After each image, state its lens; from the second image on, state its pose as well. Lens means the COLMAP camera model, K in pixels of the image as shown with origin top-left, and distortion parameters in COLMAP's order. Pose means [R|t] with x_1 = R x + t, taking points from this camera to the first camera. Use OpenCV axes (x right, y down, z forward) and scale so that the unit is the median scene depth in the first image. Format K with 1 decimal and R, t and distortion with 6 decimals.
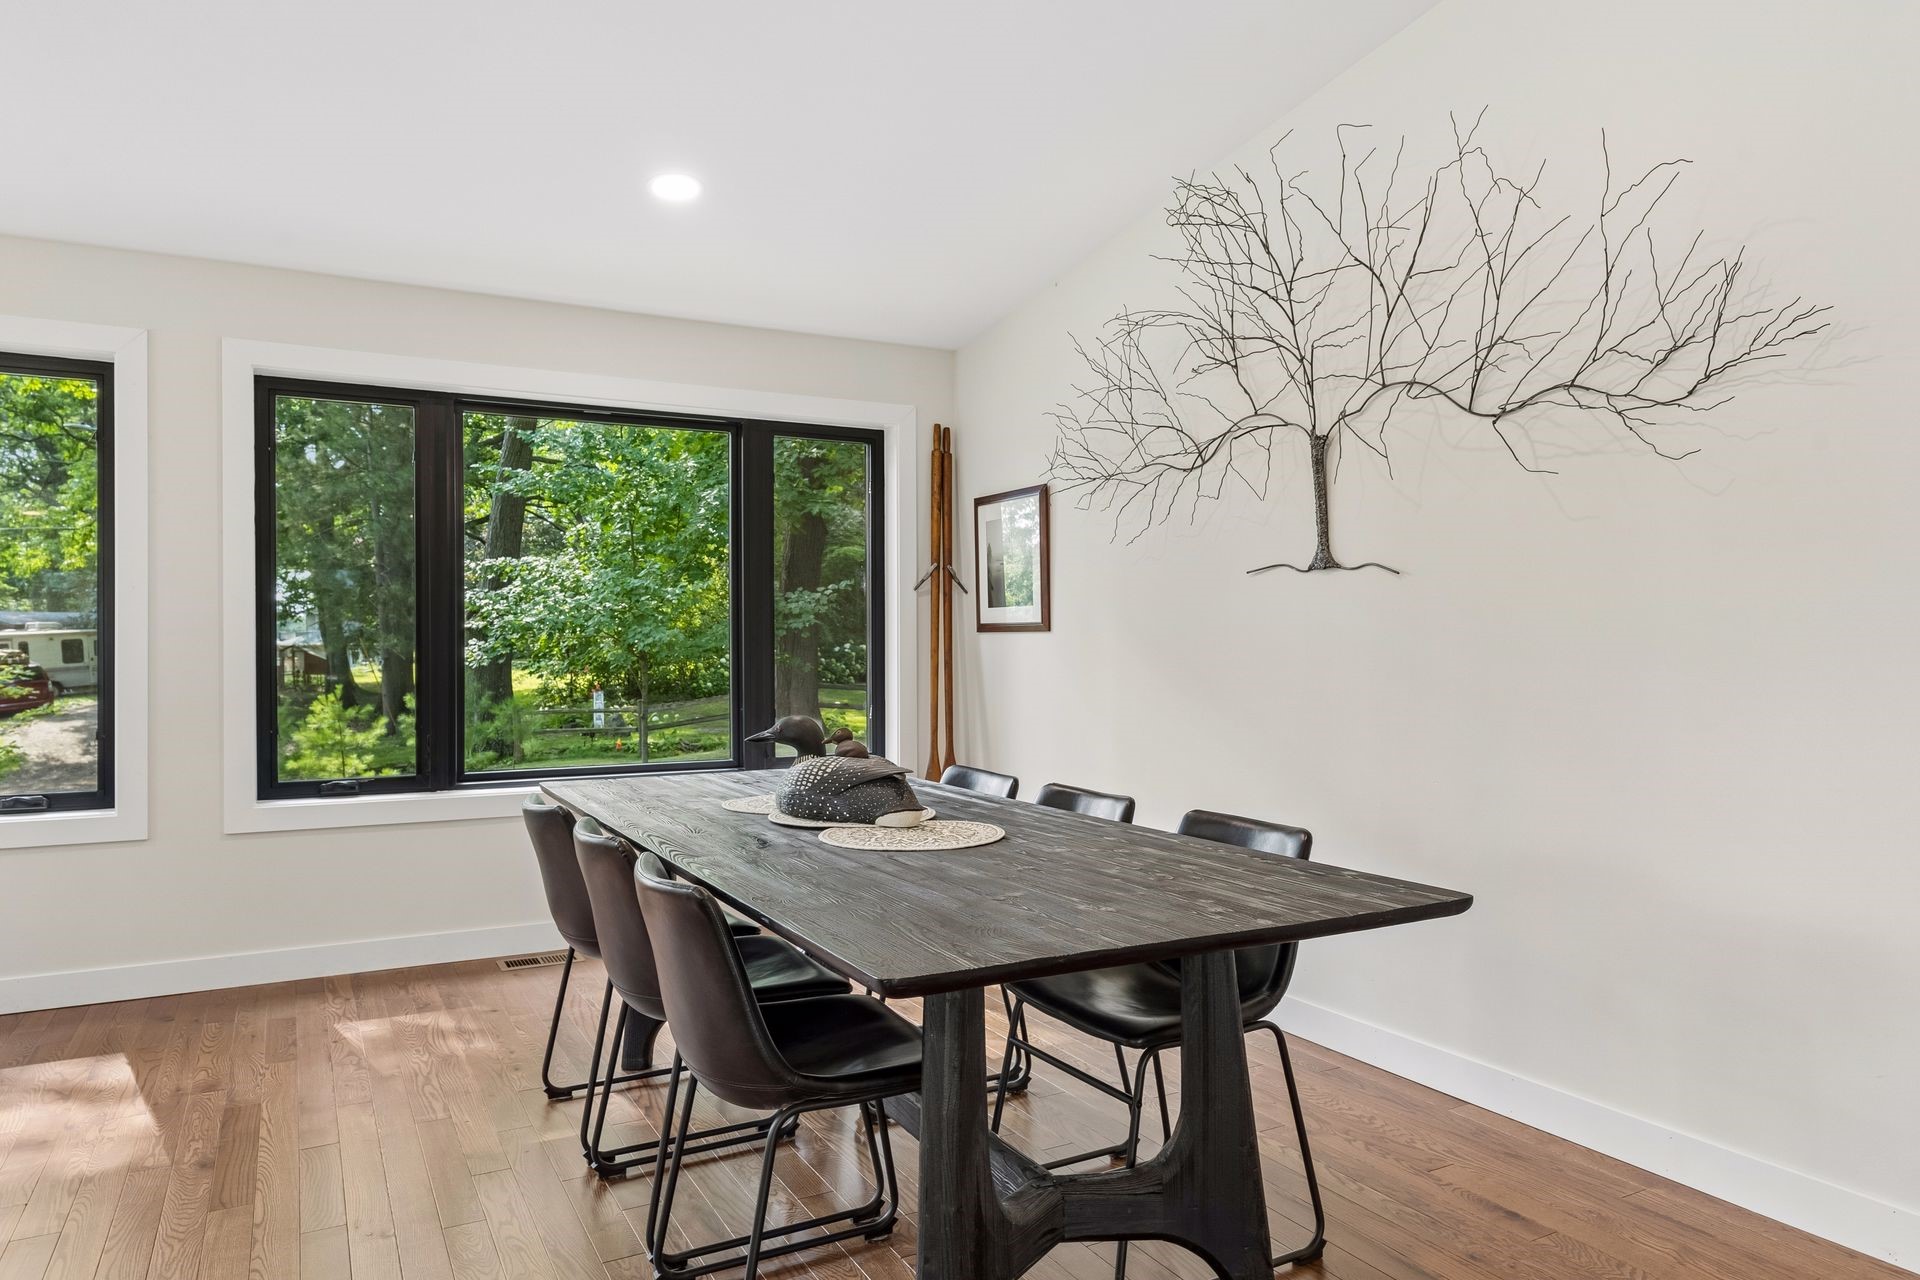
lens RADIAL K [[1239.9, 0, 957.9], [0, 1239.9, 630.7], [0, 0, 1]] dist [0.000732, -0.000237]
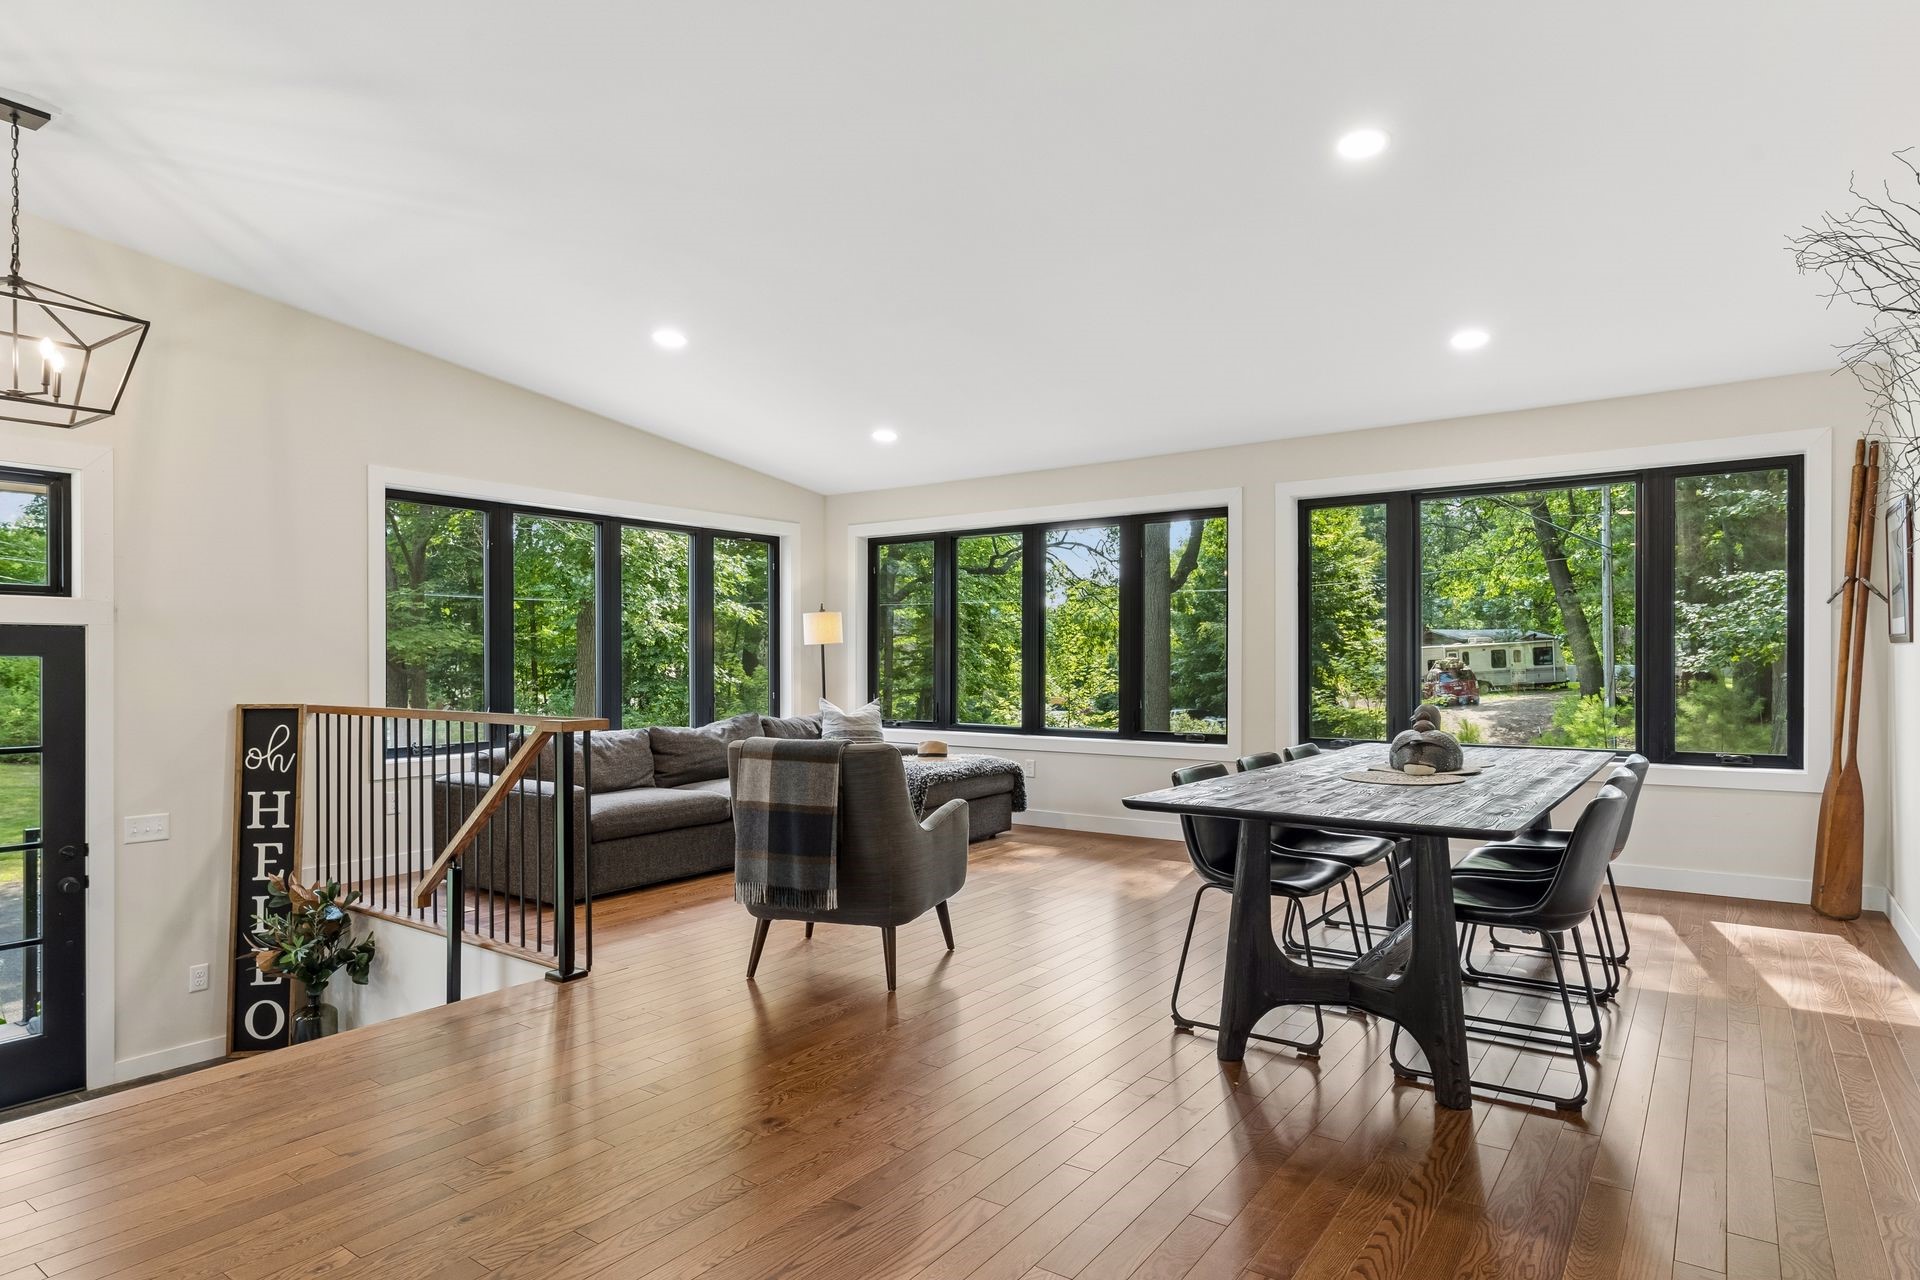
lens RADIAL K [[1064.1, 0, 962.4], [0, 1064.1, 655.2], [0, 0, 1]] dist [0.000588, 0.000571]
pose [[0.433626, -0.000432, -0.901093, 0.516196], [0.011790, 0.999917, 0.005194, -0.002070], [0.901016, -0.012876, 0.433595, -0.061953]]
